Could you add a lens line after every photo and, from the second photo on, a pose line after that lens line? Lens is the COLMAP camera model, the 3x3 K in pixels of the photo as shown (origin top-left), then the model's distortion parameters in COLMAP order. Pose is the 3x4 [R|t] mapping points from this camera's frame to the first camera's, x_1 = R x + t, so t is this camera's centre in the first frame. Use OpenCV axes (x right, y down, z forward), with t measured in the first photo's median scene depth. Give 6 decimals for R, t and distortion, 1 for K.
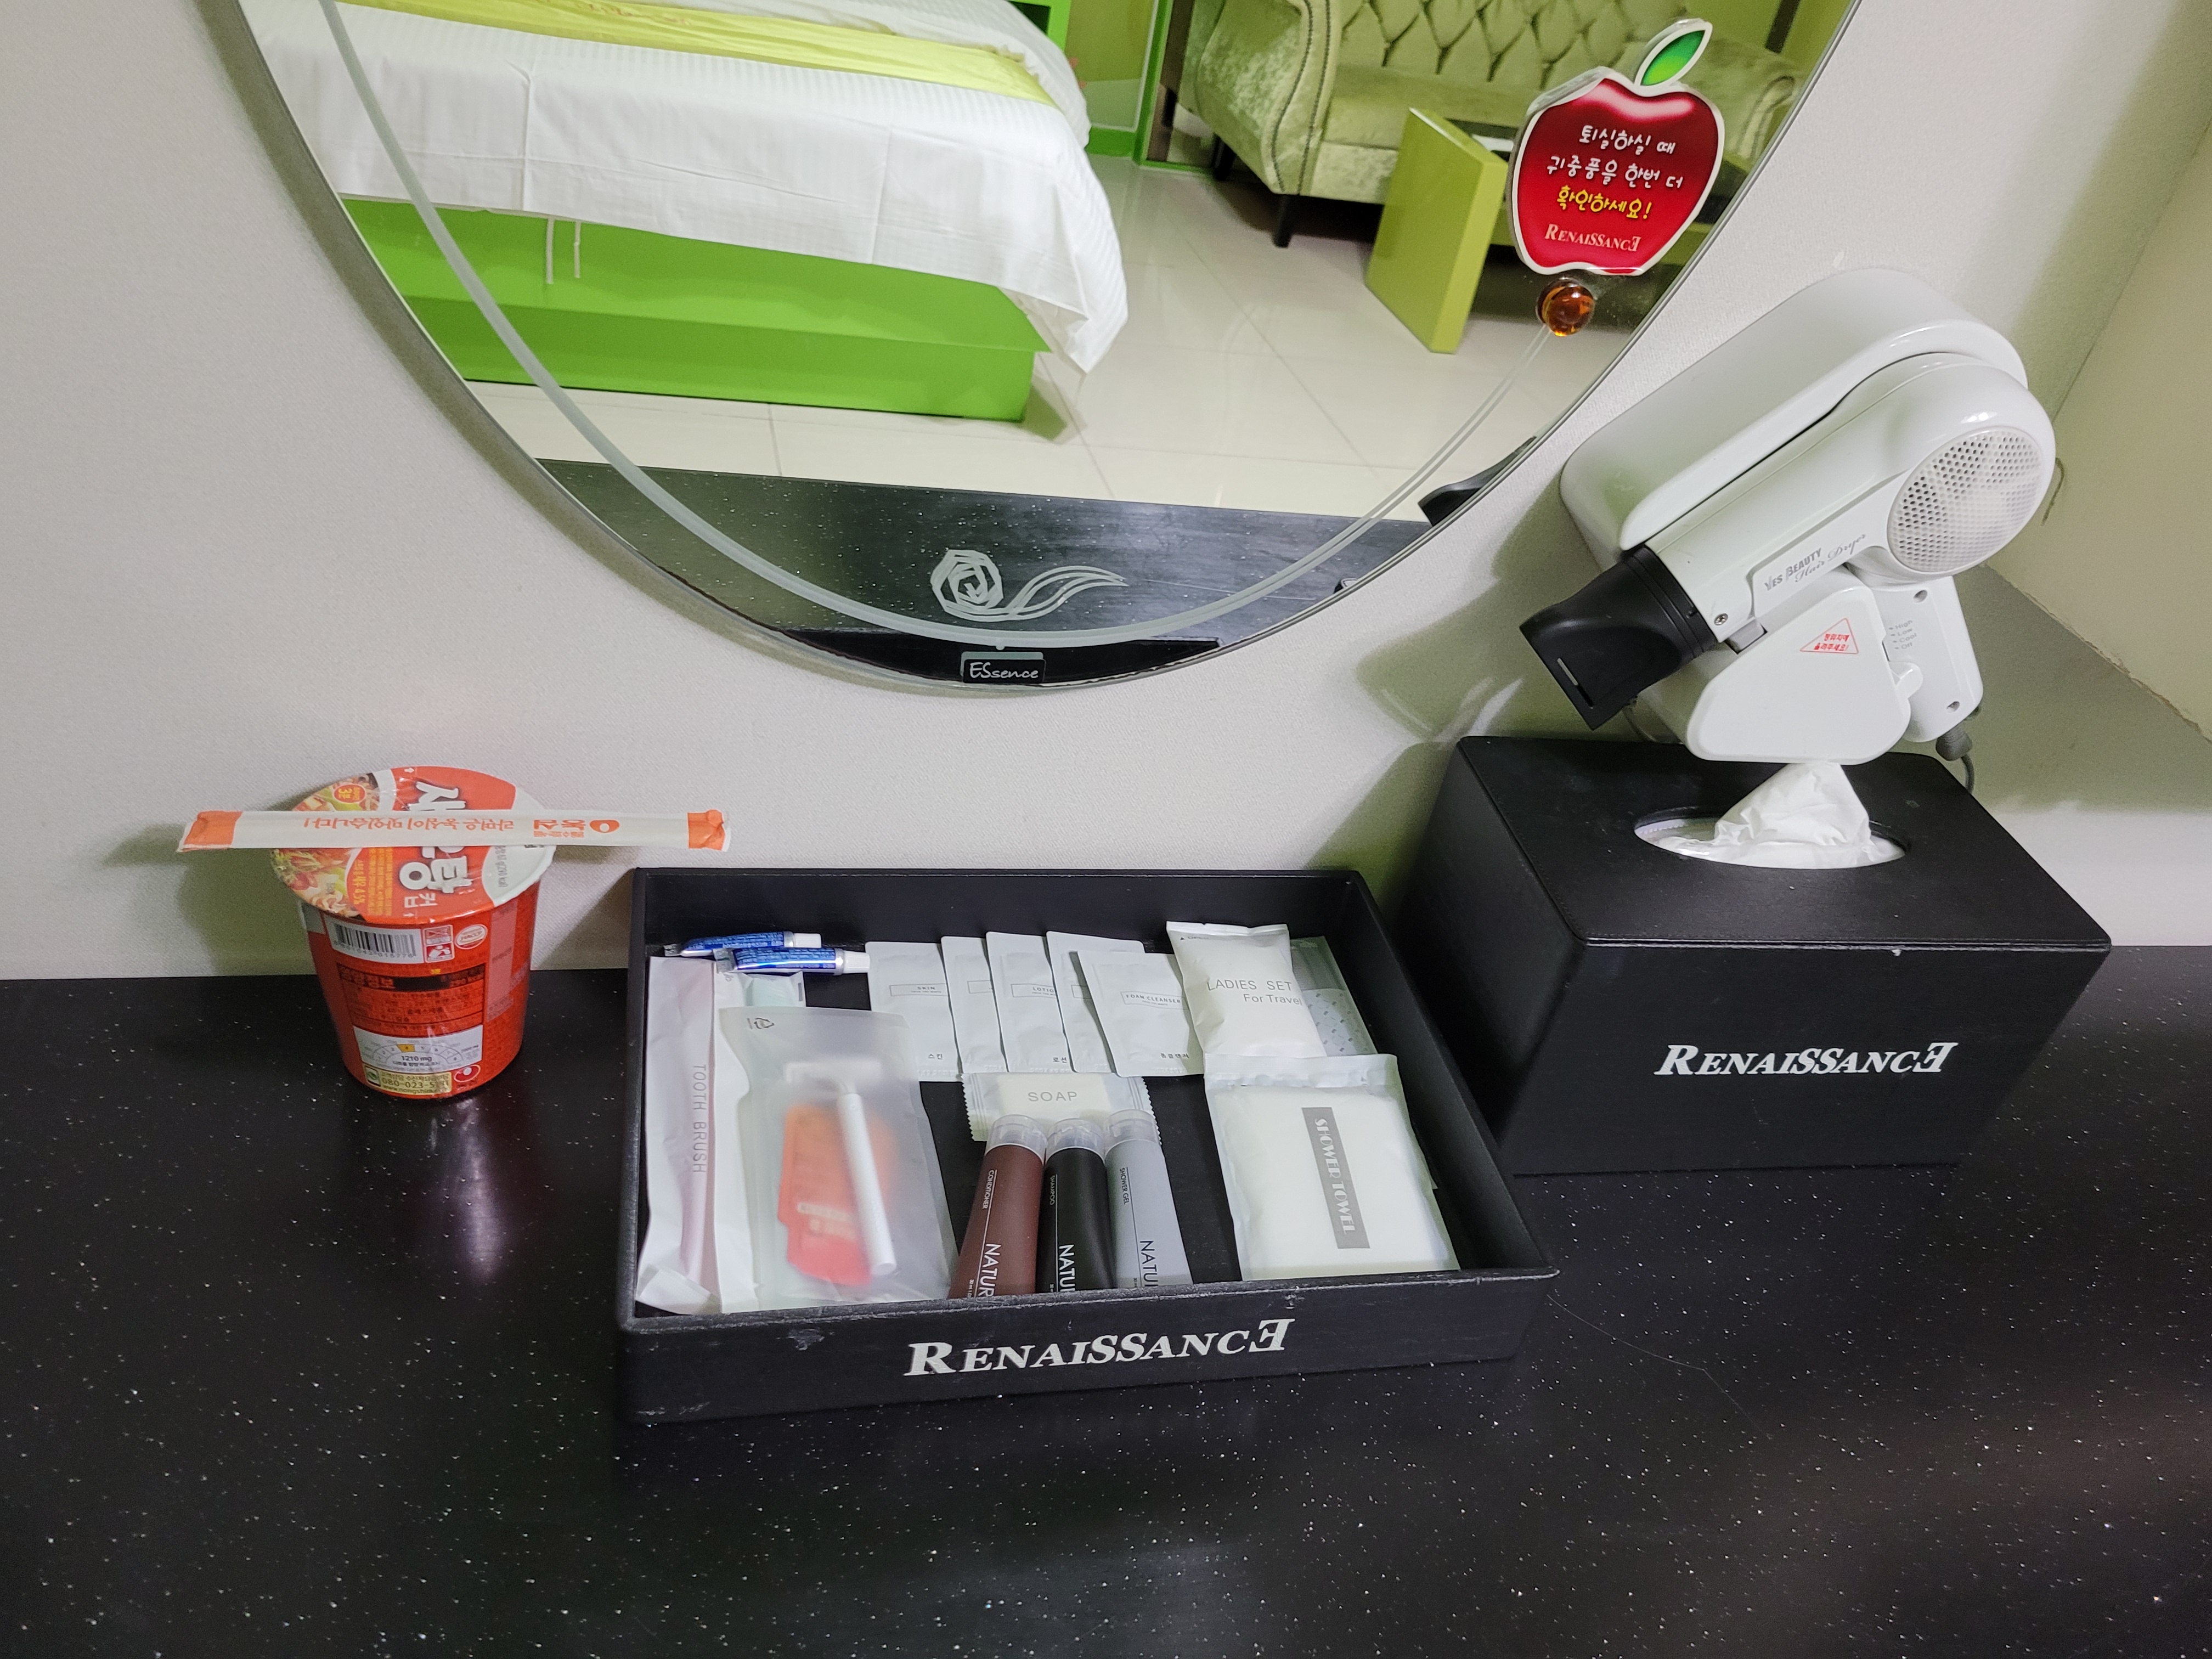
lens RADIAL K [[1683.4, 0, 1100.1], [0, 1683.4, 839.4], [0, 0, 1]] dist [-0.005984, 0.003937]
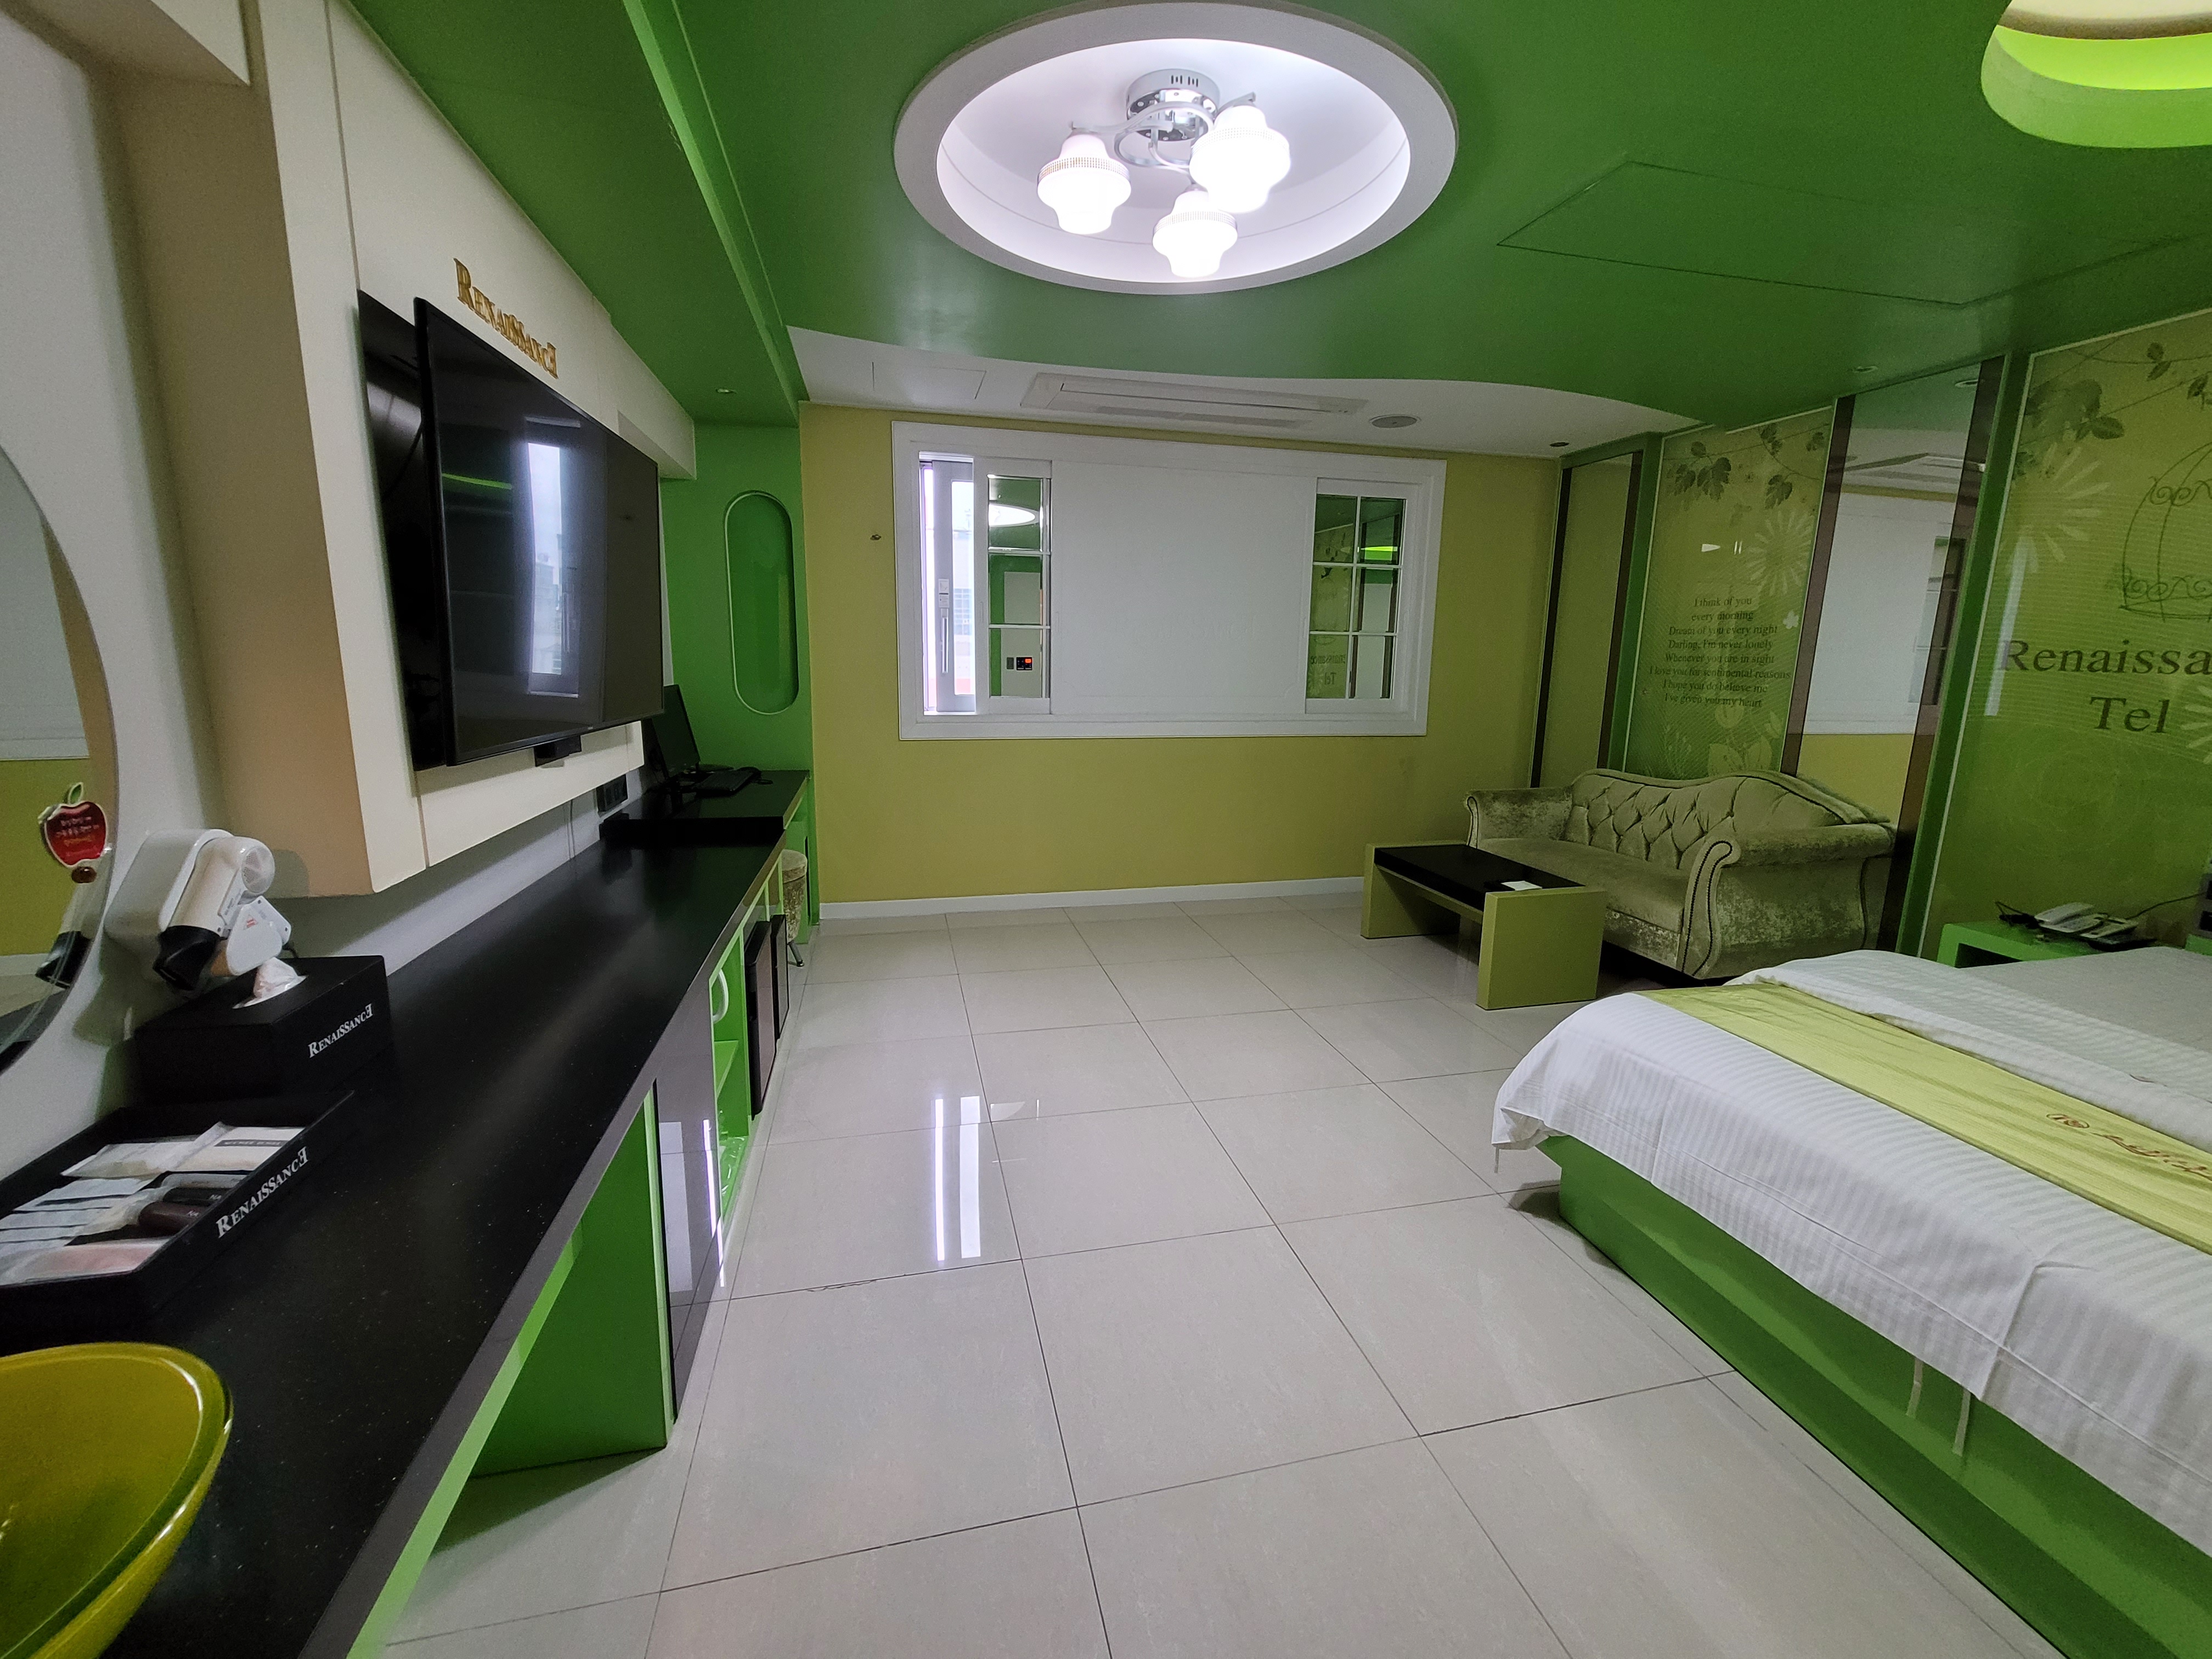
lens RADIAL K [[895.6, 0, 1100.8], [0, 895.6, 827.1], [0, 0, 1]] dist [-0.003602, -0.000116]
pose [[-0.018102, -0.353171, 0.935384, -1.139489], [0.577342, 0.760113, 0.298168, 0.176163], [-0.816301, 0.545434, 0.190141, -0.767600]]
